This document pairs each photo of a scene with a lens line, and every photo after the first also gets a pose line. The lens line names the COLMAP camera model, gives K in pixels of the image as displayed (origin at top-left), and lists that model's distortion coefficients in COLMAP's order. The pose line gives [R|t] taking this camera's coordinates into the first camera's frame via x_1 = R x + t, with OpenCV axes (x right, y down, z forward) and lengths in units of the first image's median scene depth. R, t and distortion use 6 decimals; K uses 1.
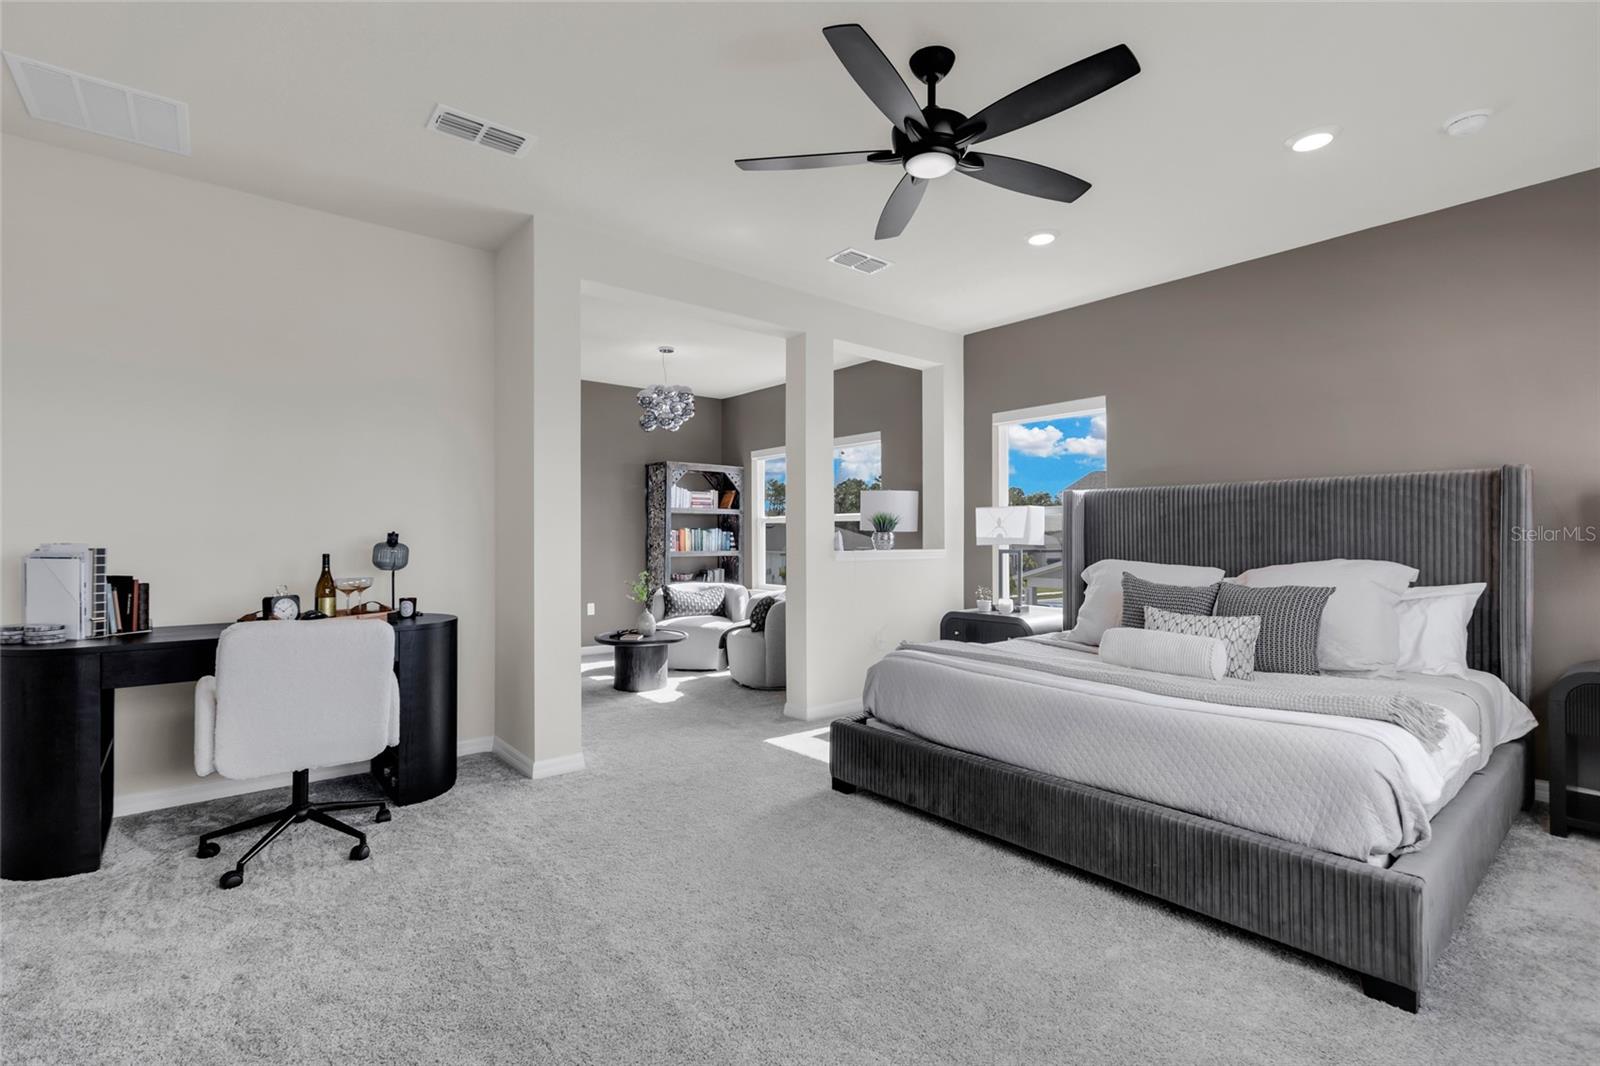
lens RADIAL K [[724.2, 0, 800.0], [0, 724.2, 533.0], [0, 0, 1]] dist [0.001248, 0.000200]
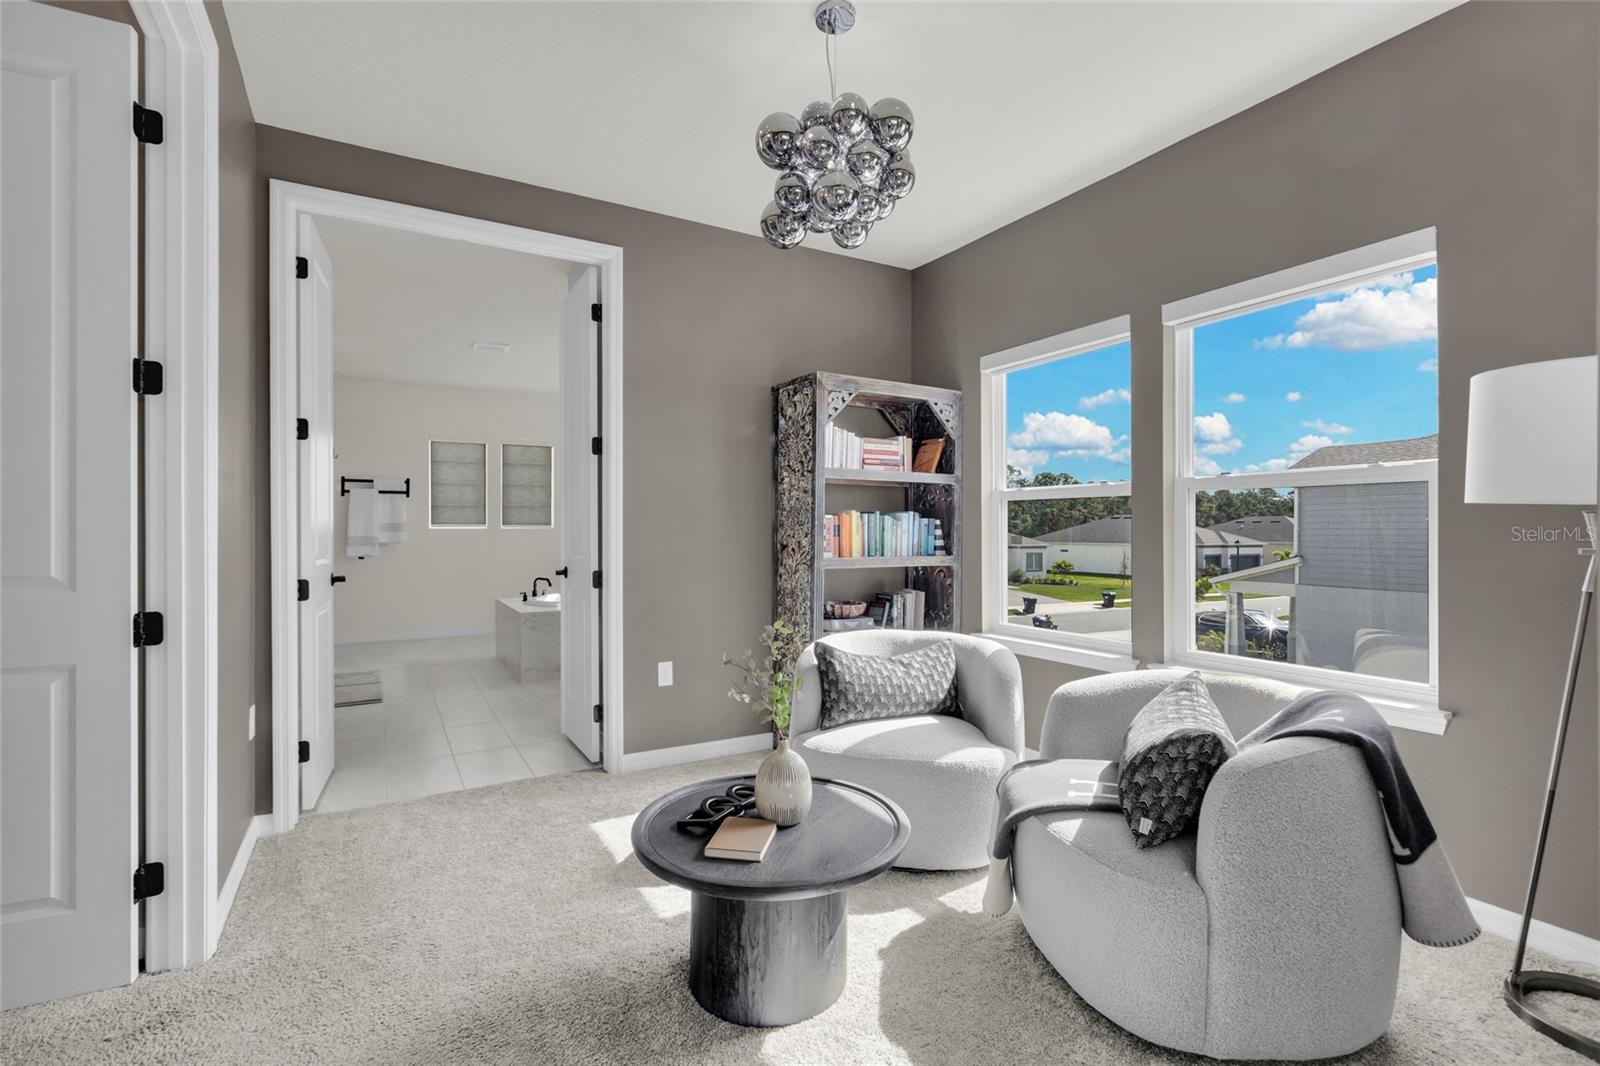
lens RADIAL K [[724.2, 0, 800.0], [0, 724.2, 533.0], [0, 0, 1]] dist [0.001248, 0.000200]
pose [[0.987575, 0.002341, -0.157129, -0.114201], [-0.000828, 0.999953, 0.009697, 0.003689], [0.157145, -0.009446, 0.987530, 0.500310]]
